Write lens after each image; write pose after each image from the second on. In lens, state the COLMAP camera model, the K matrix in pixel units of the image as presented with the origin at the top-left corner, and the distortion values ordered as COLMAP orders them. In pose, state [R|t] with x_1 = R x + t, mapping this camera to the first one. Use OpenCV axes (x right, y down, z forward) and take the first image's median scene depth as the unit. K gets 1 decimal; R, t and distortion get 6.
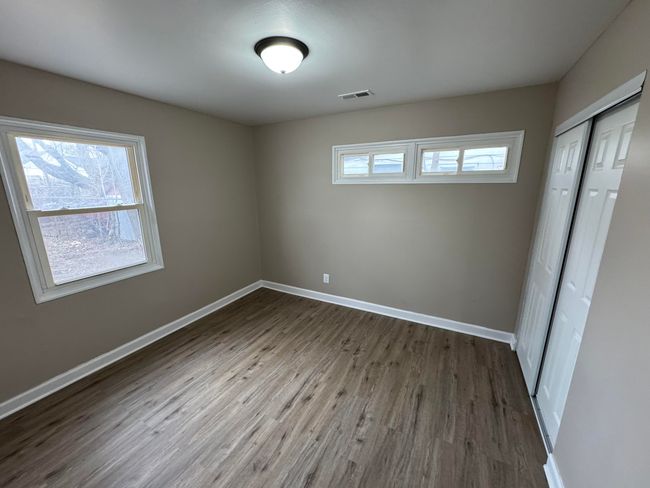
lens RADIAL K [[258.3, 0, 322.4], [0, 258.3, 244.4], [0, 0, 1]] dist [0.000744, 0.000176]
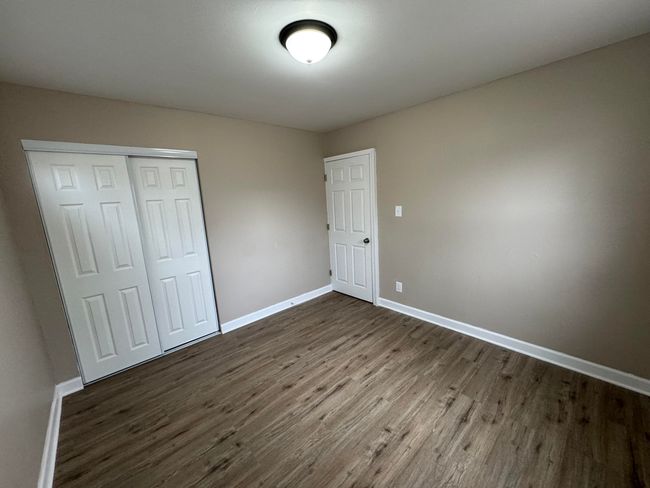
lens RADIAL K [[258.3, 0, 322.4], [0, 258.3, 244.4], [0, 0, 1]] dist [0.000744, 0.000176]
pose [[-0.942218, -0.006151, 0.334944, -0.414056], [0.131062, 0.913369, 0.385461, -0.342646], [-0.308299, 0.407087, -0.859786, 1.668134]]
